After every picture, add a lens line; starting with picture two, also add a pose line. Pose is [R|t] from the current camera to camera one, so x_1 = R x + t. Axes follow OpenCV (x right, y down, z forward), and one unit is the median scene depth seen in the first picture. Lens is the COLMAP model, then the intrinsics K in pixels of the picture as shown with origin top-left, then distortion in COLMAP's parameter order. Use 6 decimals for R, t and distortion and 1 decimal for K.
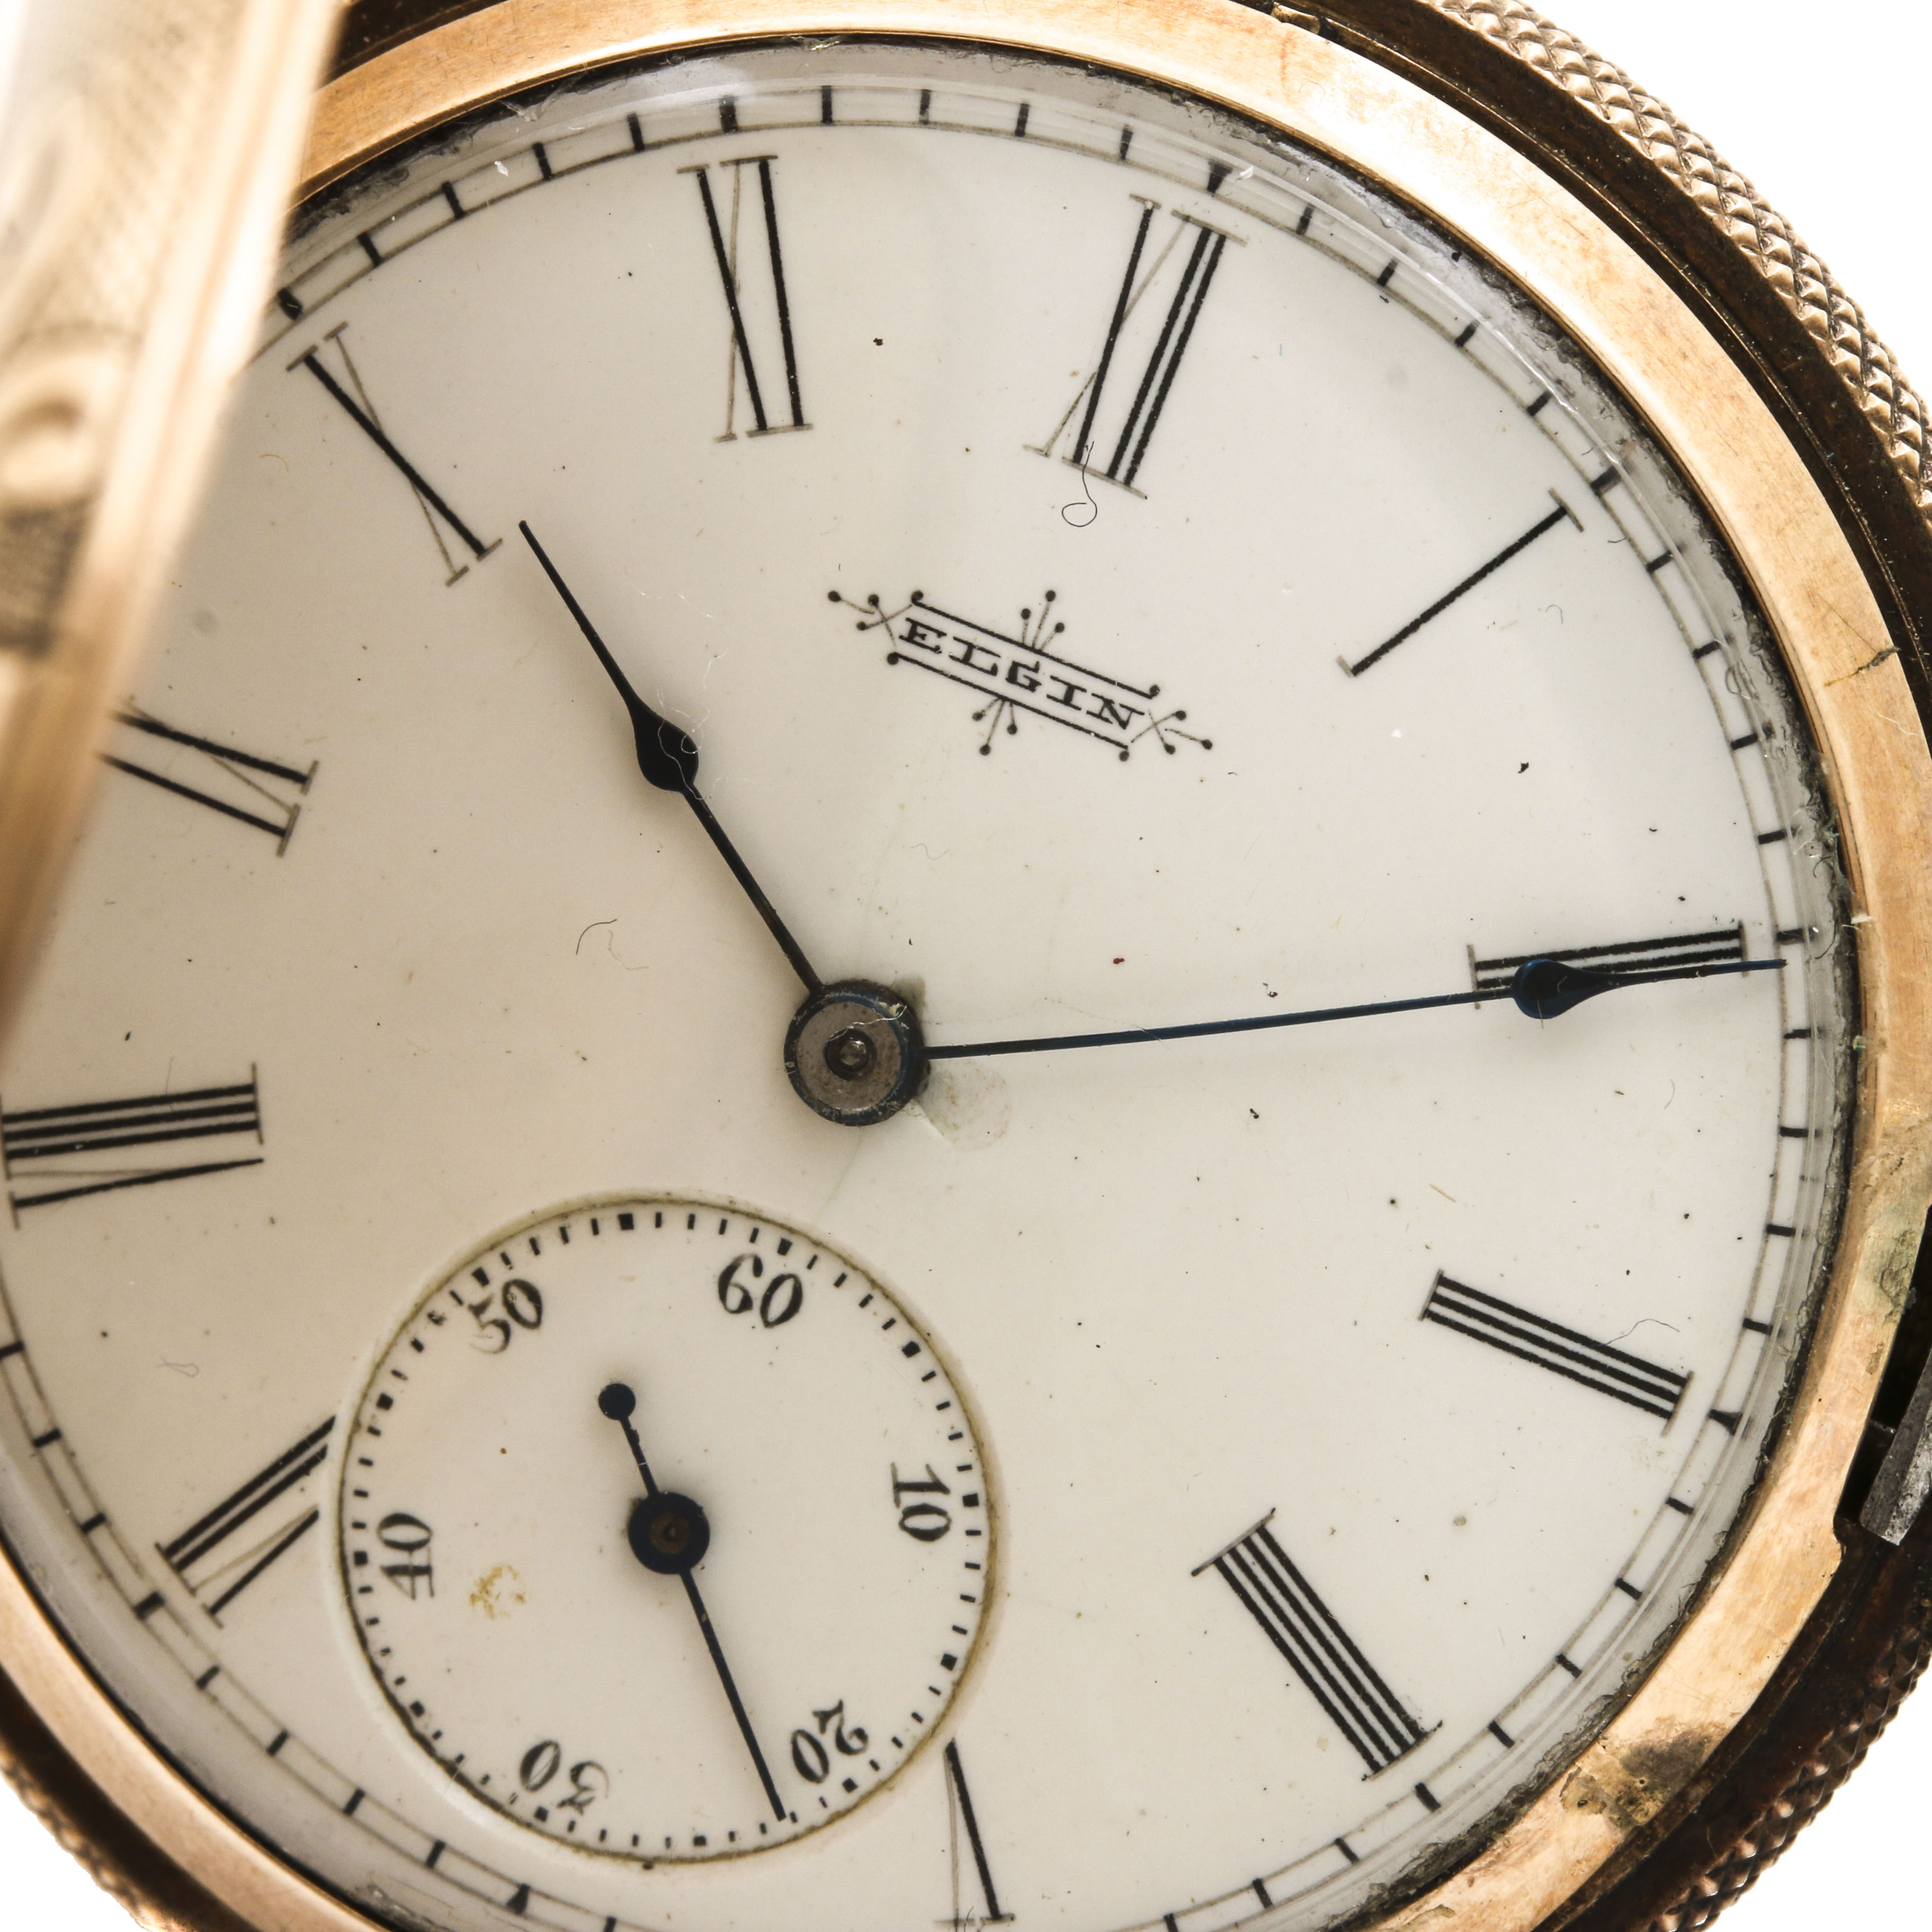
lens RADIAL K [[13520.7, 0, 966.0], [0, 13520.7, 966.0], [0, 0, 1]] dist [-0.089467, -10.252262]
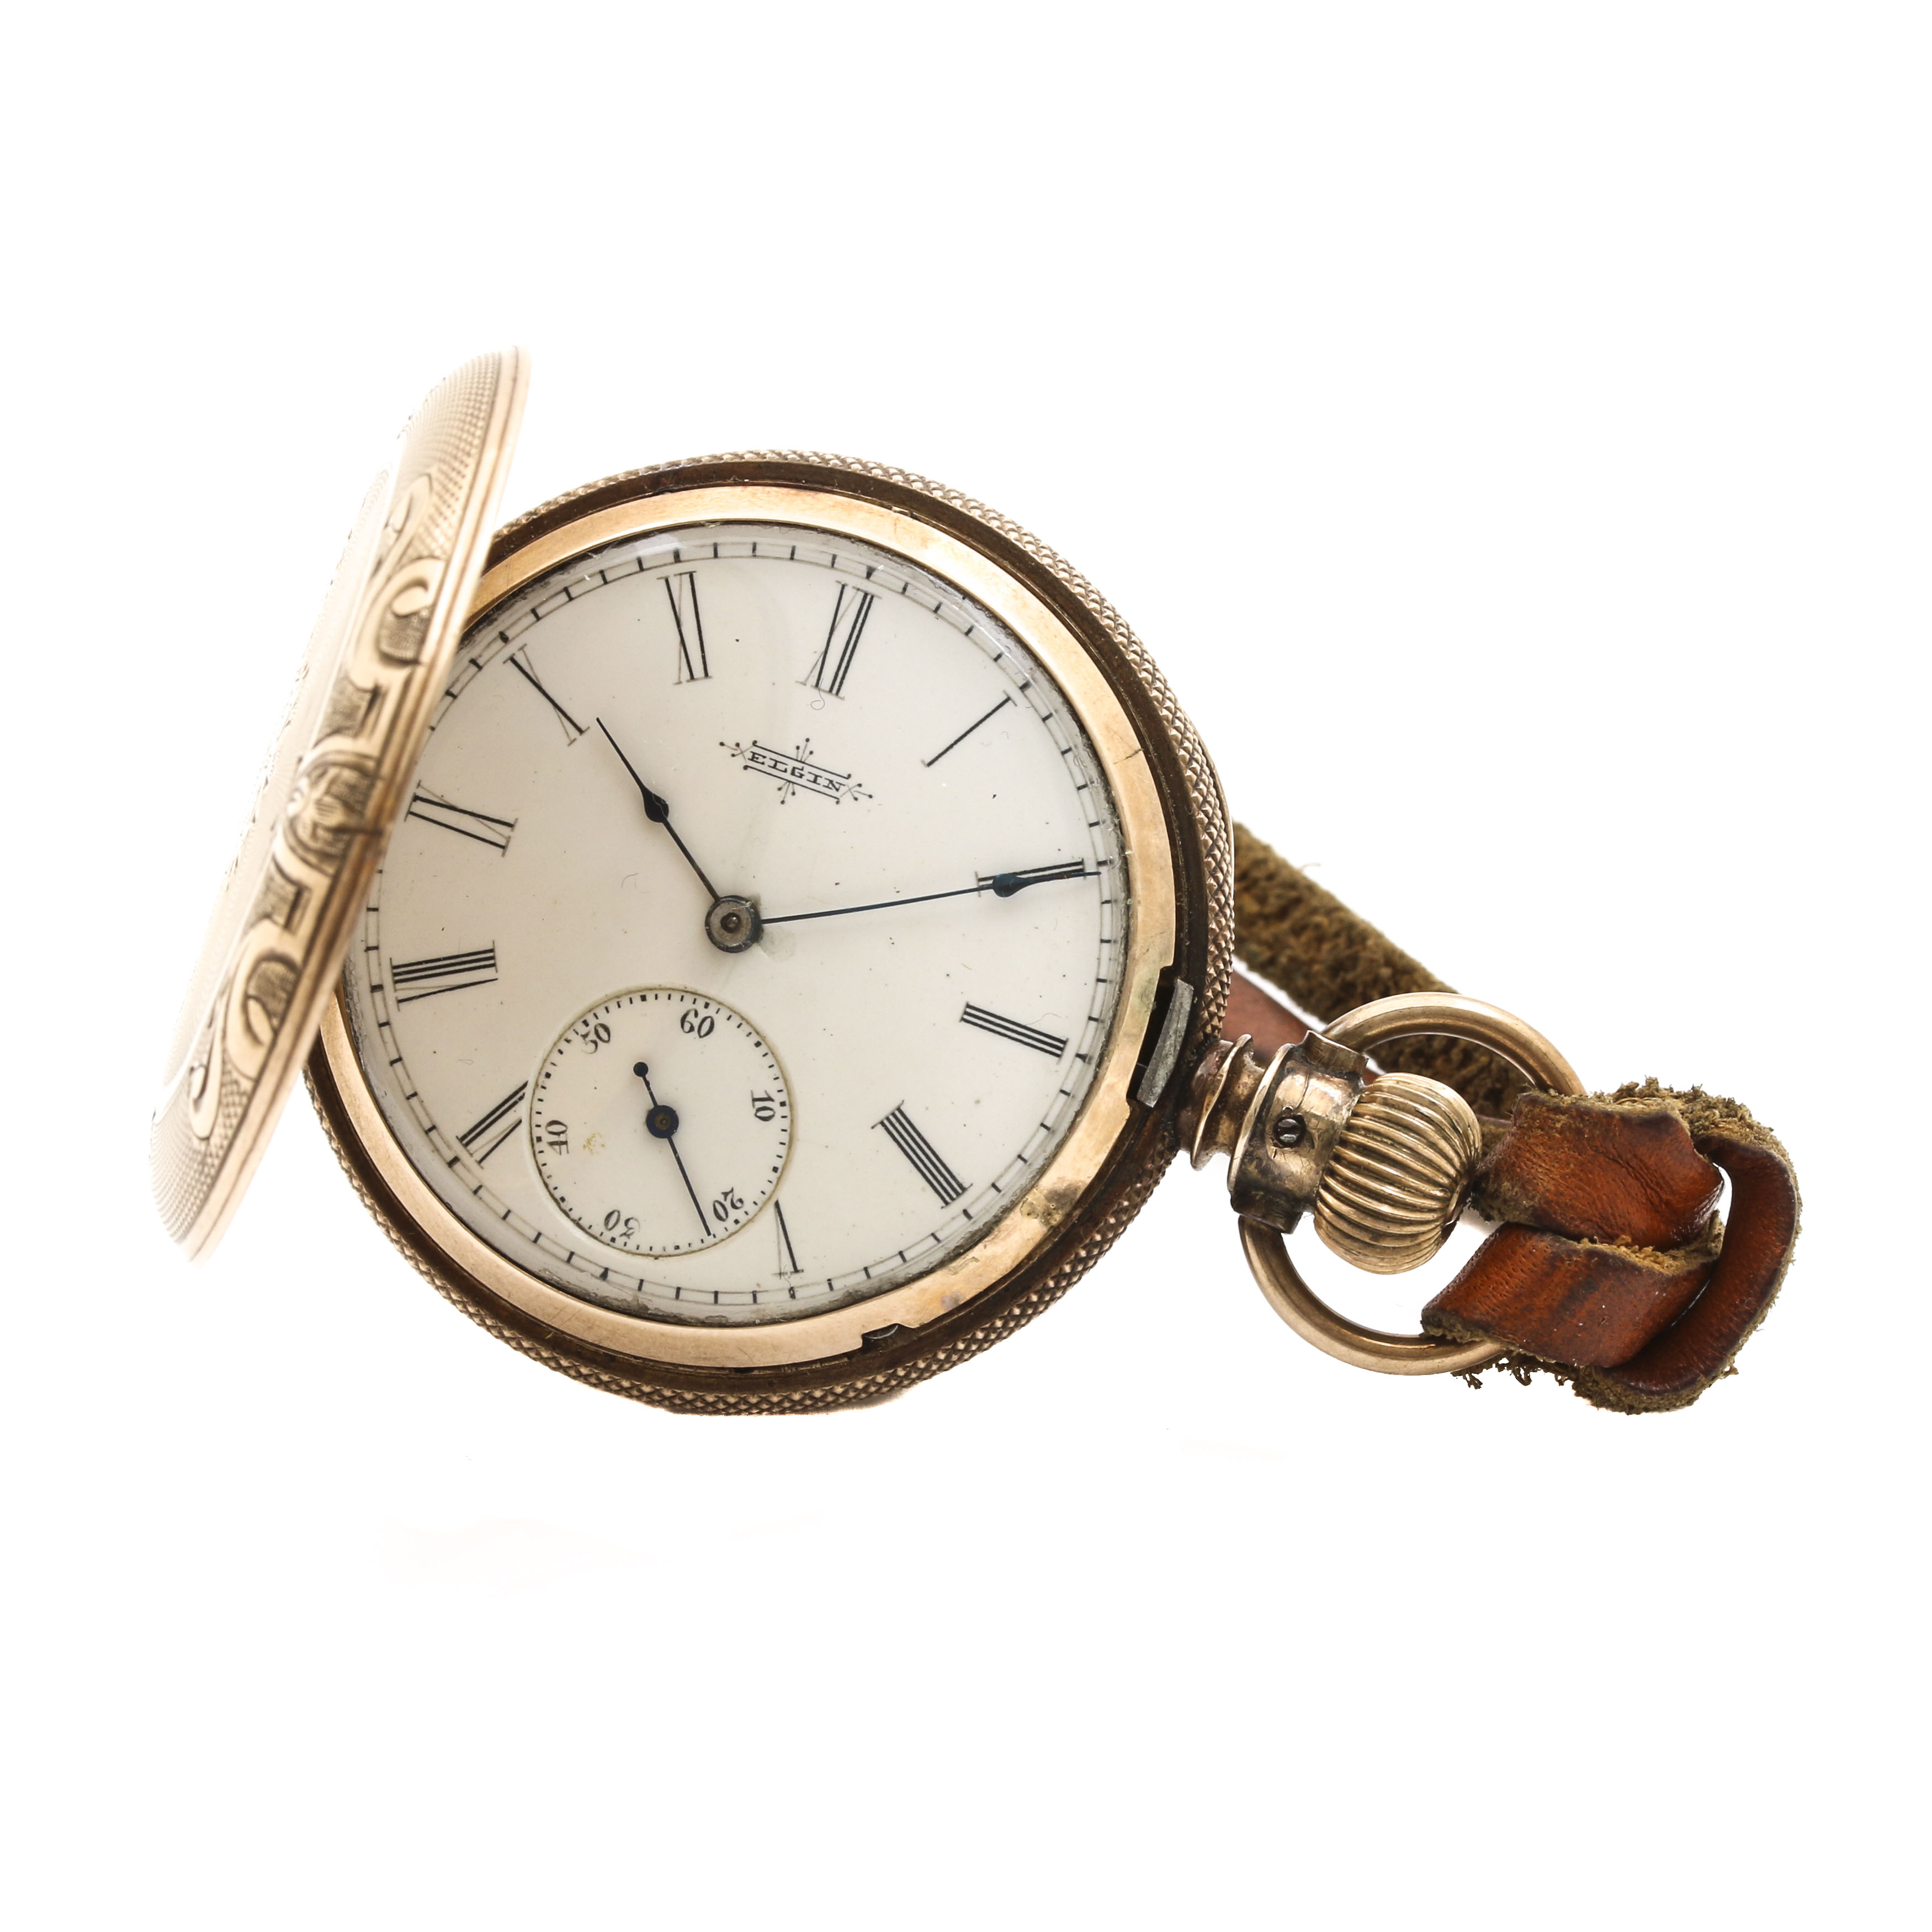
lens RADIAL K [[13520.7, 0, 966.0], [0, 13520.7, 966.0], [0, 0, 1]] dist [-0.089467, -10.252262]
pose [[0.999709, -0.020782, -0.012263, 0.065584], [0.018511, 0.986495, -0.162743, 0.423266], [0.015480, 0.162469, 0.986592, -1.472616]]
